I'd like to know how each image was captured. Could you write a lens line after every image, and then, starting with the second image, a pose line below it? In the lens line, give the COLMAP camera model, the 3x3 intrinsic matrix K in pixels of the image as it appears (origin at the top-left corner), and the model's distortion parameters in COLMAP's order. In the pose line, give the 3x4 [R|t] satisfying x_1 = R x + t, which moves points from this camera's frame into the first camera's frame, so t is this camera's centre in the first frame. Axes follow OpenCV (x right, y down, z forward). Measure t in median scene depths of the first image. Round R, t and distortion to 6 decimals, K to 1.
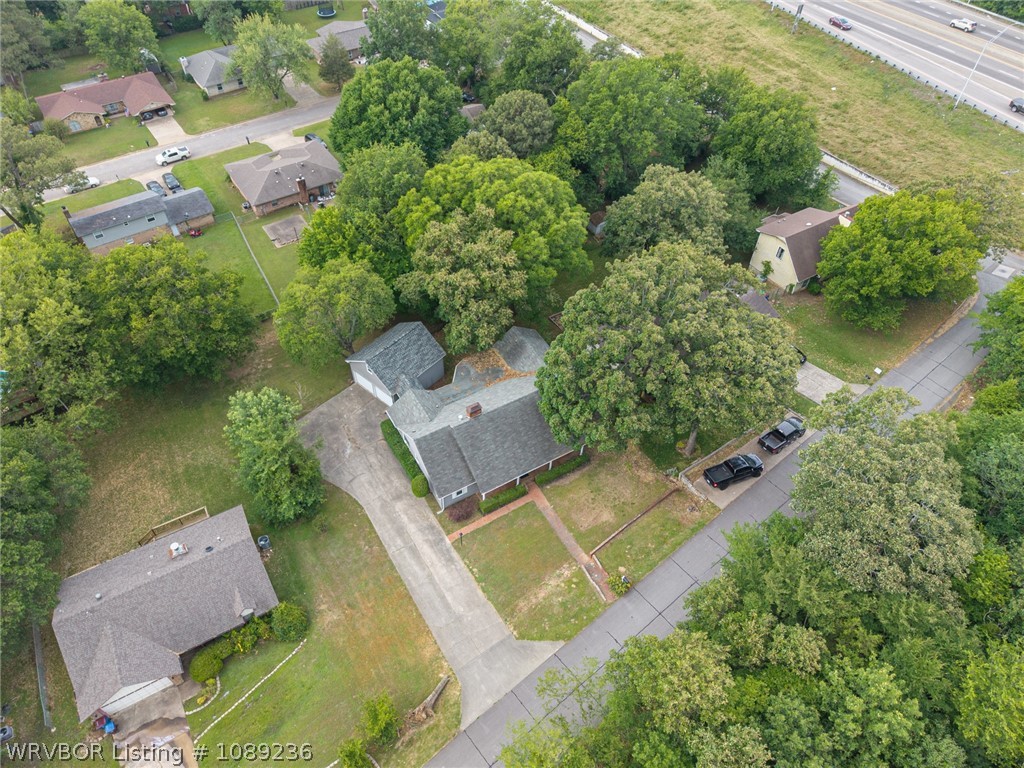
lens RADIAL K [[686.6, 0, 514.1], [0, 686.6, 384.4], [0, 0, 1]] dist [0.005985, -0.002317]
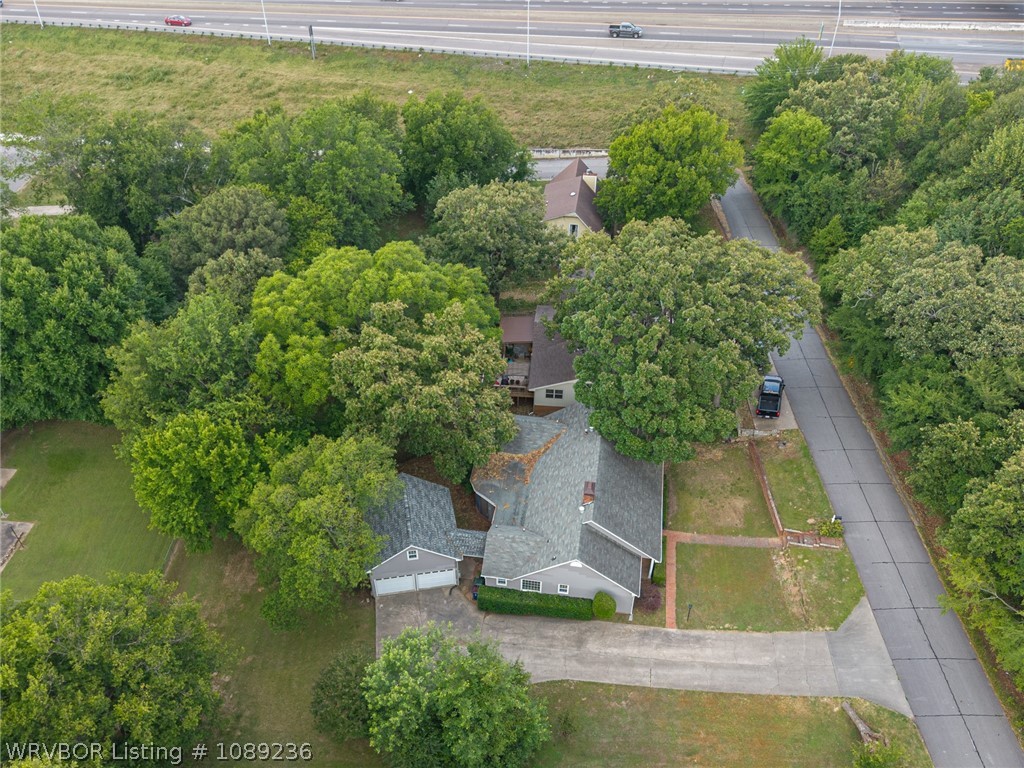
lens RADIAL K [[845.9, 0, 515.9], [0, 845.9, 467.1], [0, 0, 1]] dist [0.006690, -0.004411]
pose [[0.630480, -0.543110, 0.554550, -0.577542], [0.578688, 0.805039, 0.130510, -0.147907], [-0.517316, 0.238628, 0.821852, 0.181185]]
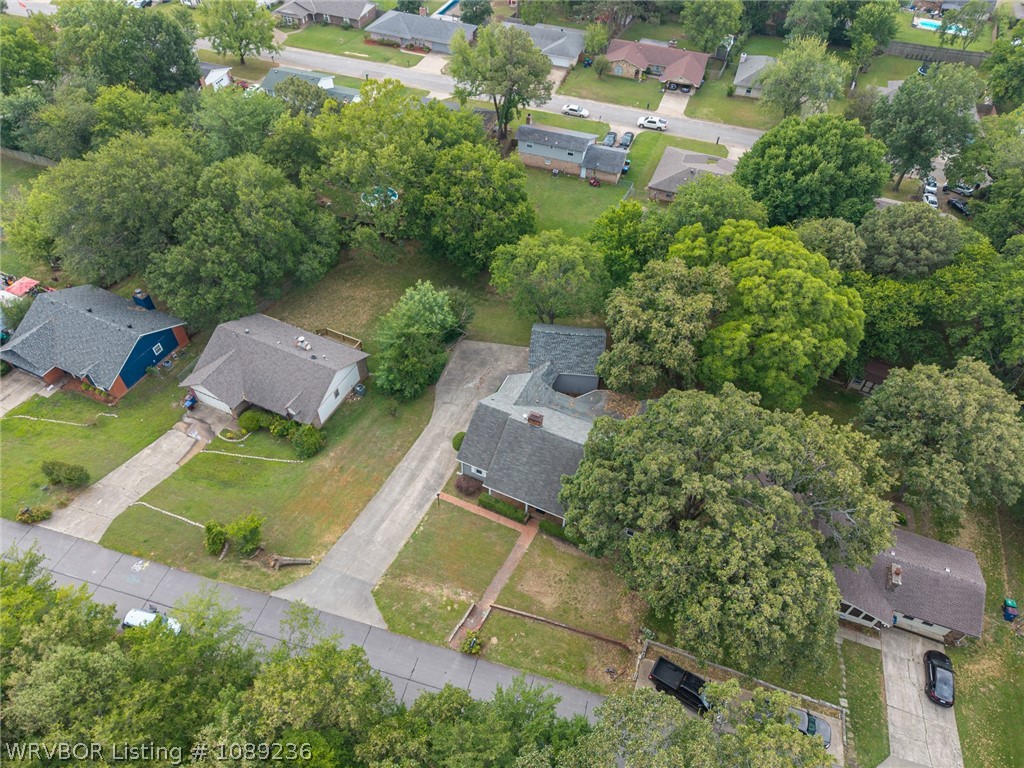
lens RADIAL K [[686.6, 0, 514.1], [0, 686.6, 384.4], [0, 0, 1]] dist [0.005985, -0.002317]
pose [[0.568791, 0.604150, -0.558103, 0.385634], [-0.617536, 0.761888, 0.195386, -0.151101], [0.543255, 0.233515, 0.806440, 0.156368]]
